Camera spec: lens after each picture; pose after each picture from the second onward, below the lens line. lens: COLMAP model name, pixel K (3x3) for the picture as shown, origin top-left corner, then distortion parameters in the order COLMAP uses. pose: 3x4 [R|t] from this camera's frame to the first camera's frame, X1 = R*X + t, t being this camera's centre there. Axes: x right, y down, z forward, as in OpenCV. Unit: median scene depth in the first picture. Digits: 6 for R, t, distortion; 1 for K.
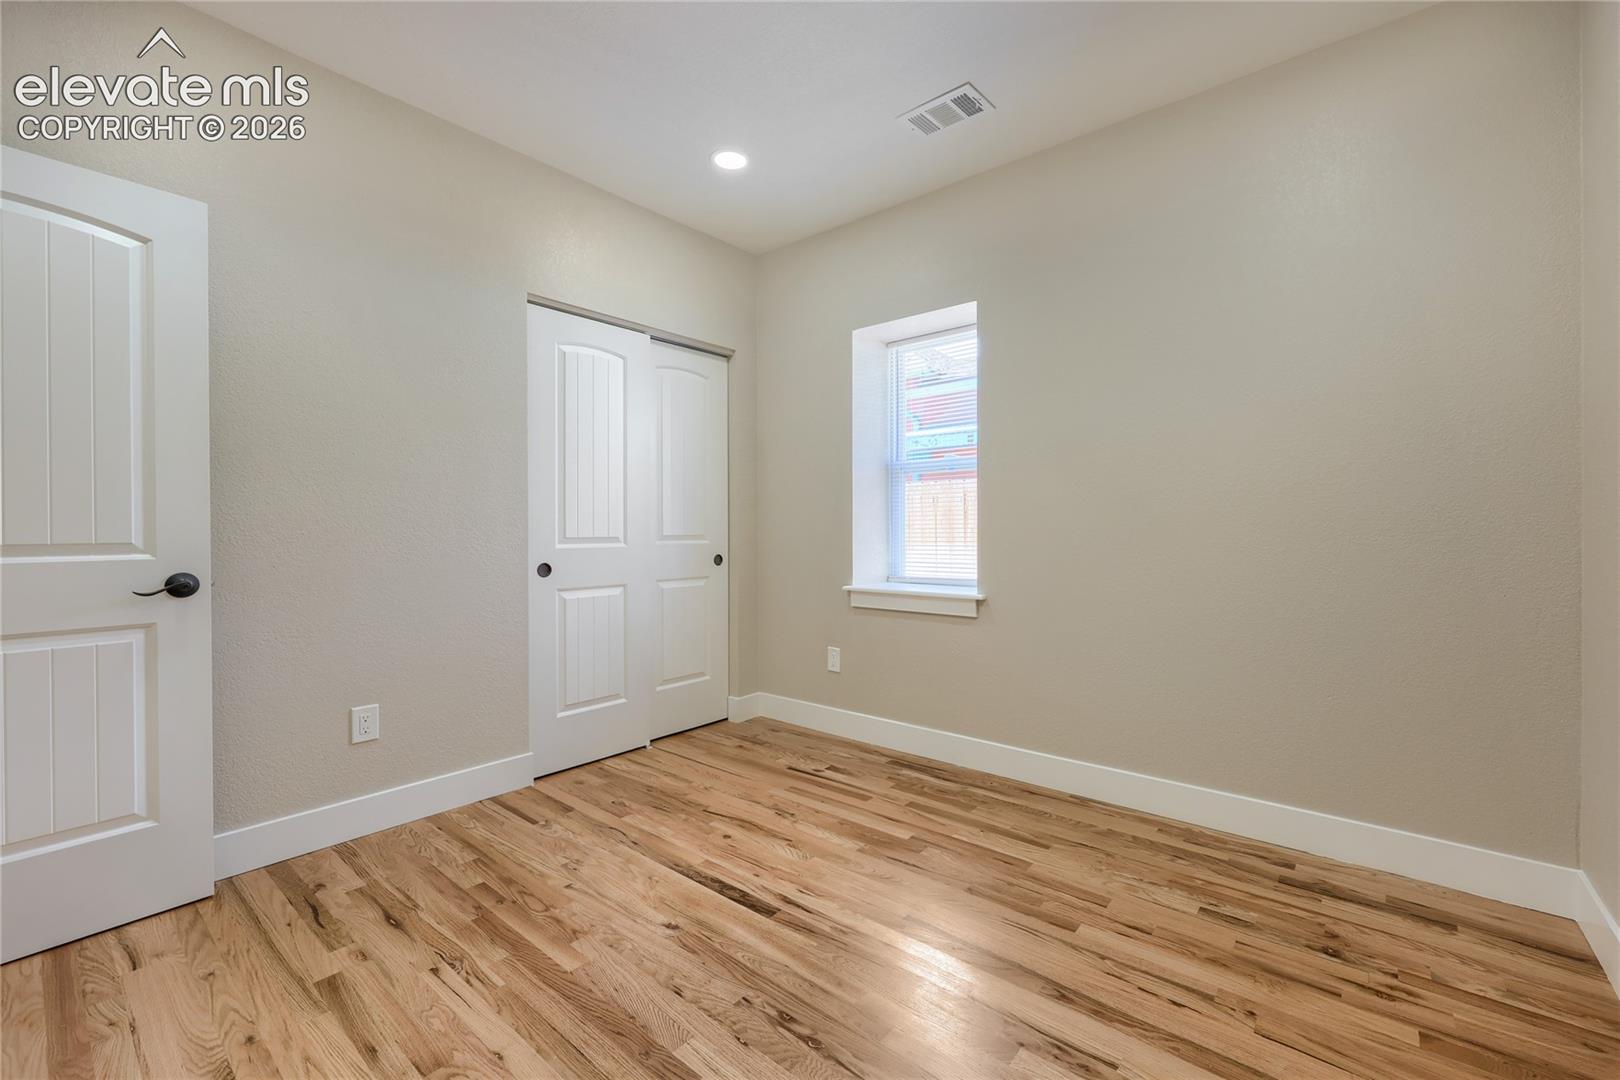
lens RADIAL K [[656.8, 0, 799.9], [0, 656.8, 531.2], [0, 0, 1]] dist [-0.003308, 0.000284]
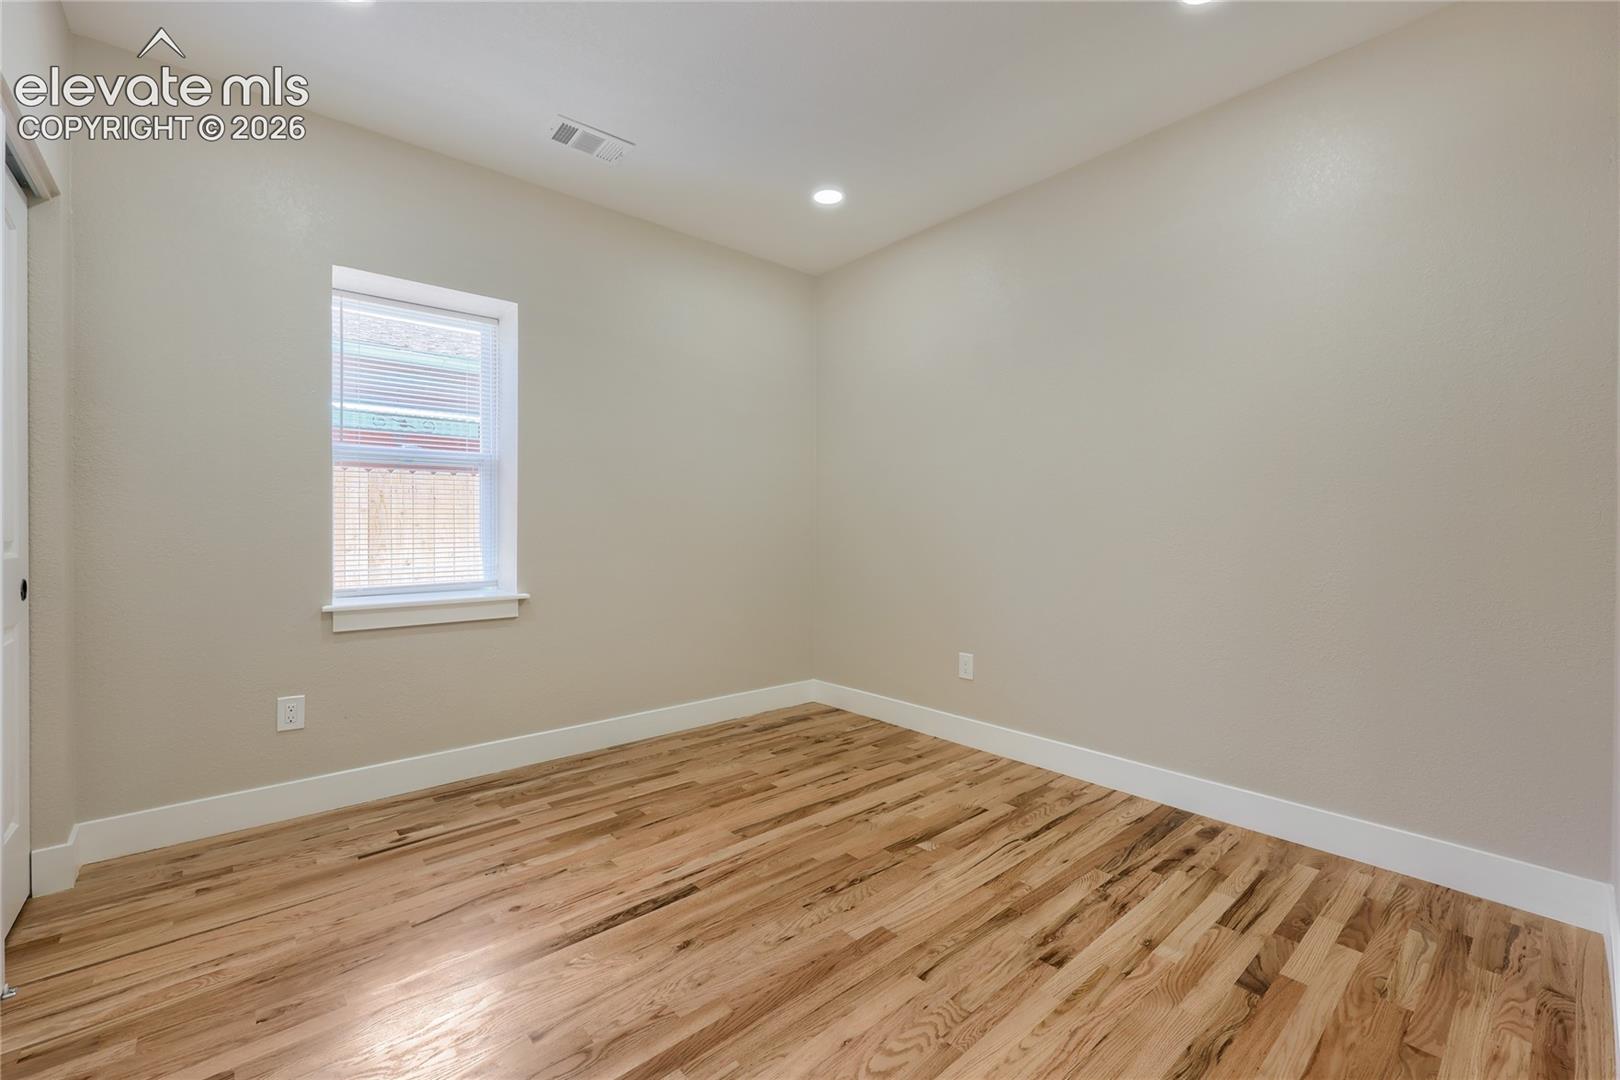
lens RADIAL K [[656.8, 0, 806.3], [0, 656.8, 534.7], [0, 0, 1]] dist [-0.003308, 0.000284]
pose [[0.171294, -0.008638, 0.985182, -0.756591], [0.004351, 0.999958, 0.008011, -0.001353], [-0.985210, 0.002914, 0.171325, 0.453279]]
